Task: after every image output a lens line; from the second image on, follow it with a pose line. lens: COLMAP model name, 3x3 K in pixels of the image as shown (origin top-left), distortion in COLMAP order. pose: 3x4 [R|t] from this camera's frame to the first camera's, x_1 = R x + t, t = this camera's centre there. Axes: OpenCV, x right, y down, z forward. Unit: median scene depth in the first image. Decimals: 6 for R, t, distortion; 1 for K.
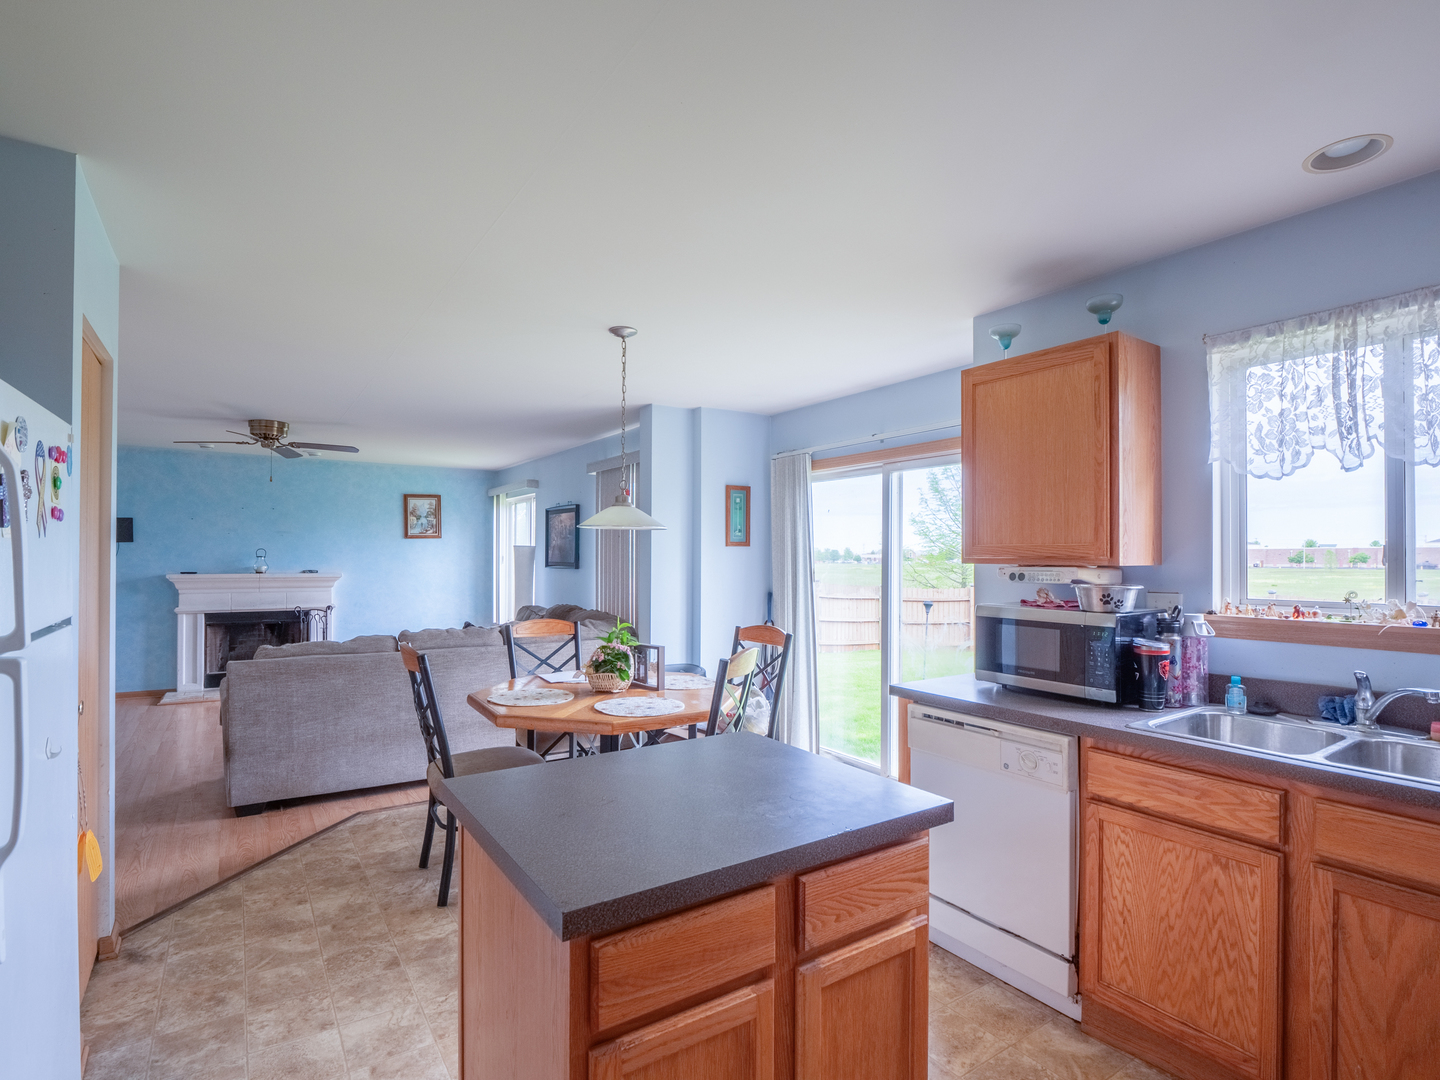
lens RADIAL K [[707.3, 0, 712.0], [0, 707.3, 553.1], [0, 0, 1]] dist [-0.022565, 0.003735]
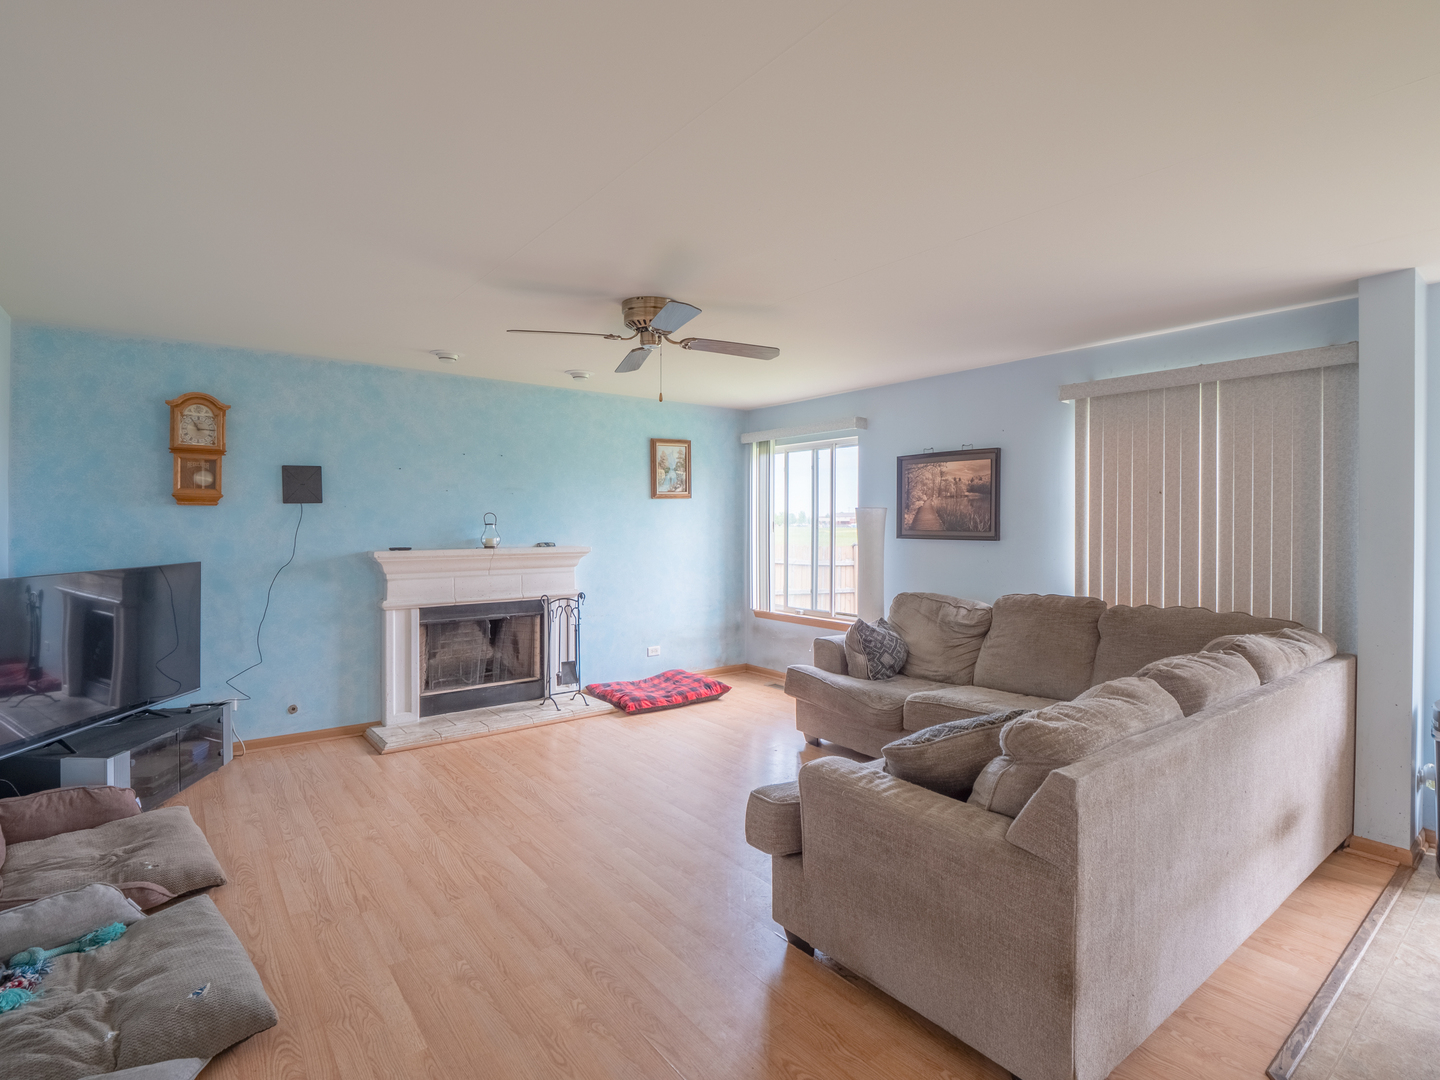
lens RADIAL K [[707.3, 0, 719.6], [0, 707.3, 524.3], [0, 0, 1]] dist [-0.022565, 0.003735]
pose [[0.997443, -0.003284, 0.071391, -0.456851], [0.002683, 0.999960, 0.008515, -0.000120], [-0.071416, -0.008301, 0.997412, 0.282755]]
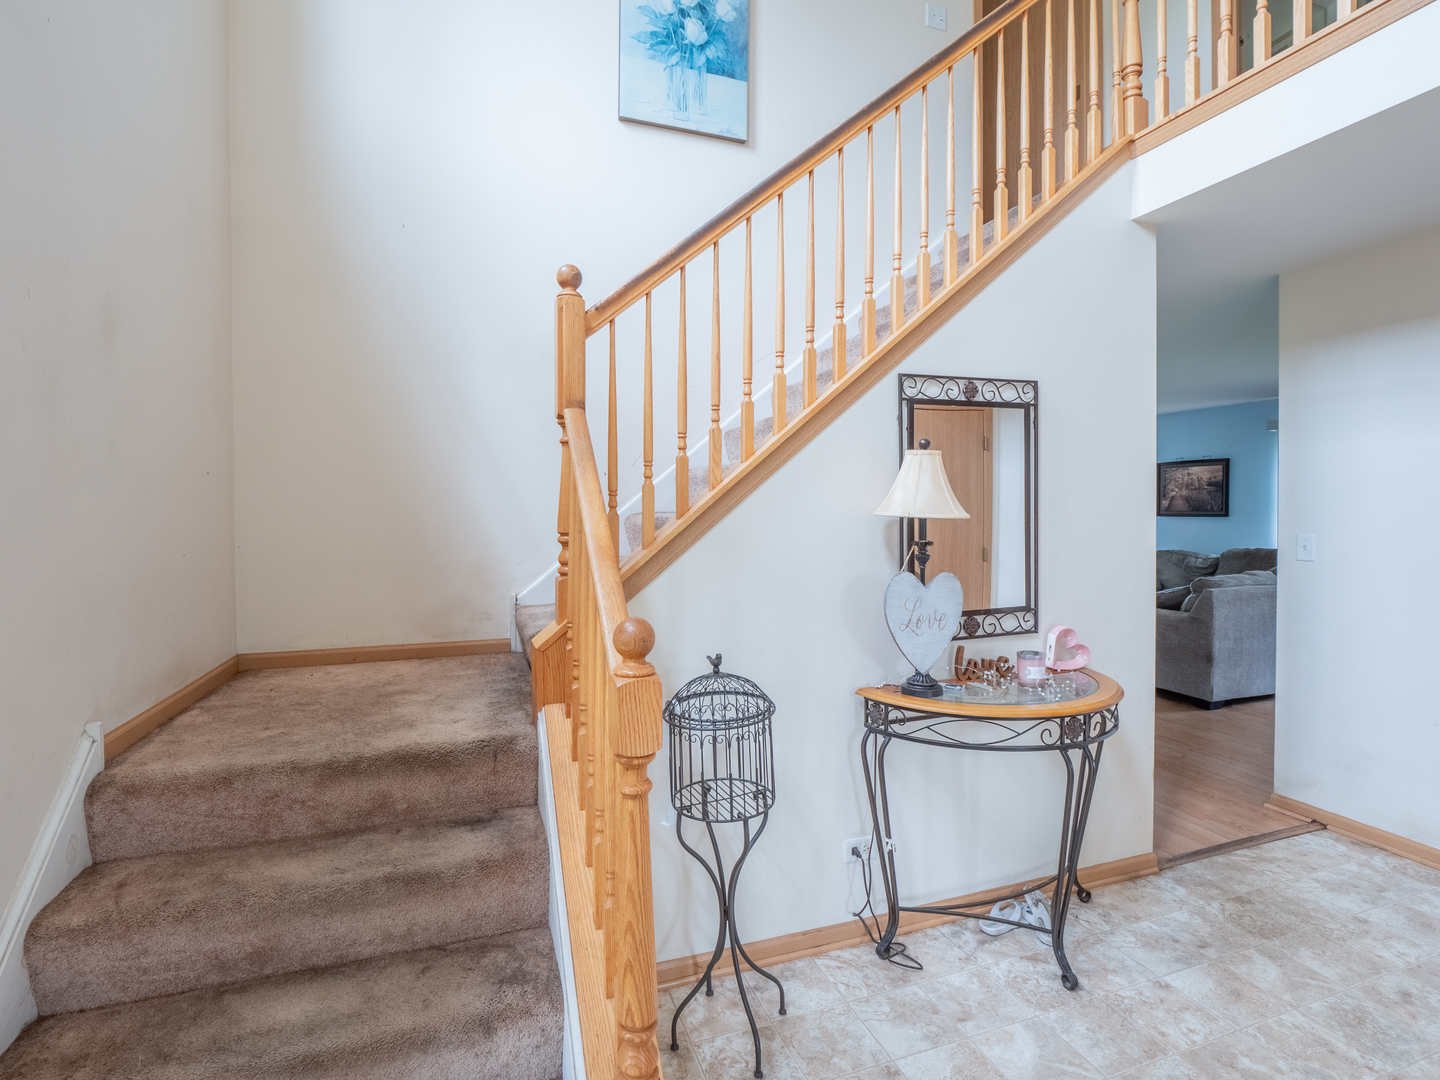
lens RADIAL K [[707.3, 0, 722.5], [0, 707.3, 528.4], [0, 0, 1]] dist [-0.022565, 0.003735]
pose [[0.968106, -0.006299, -0.250463, -0.605181], [0.014370, 0.999434, 0.030406, -0.003520], [0.250130, -0.033036, 0.967648, -0.235718]]
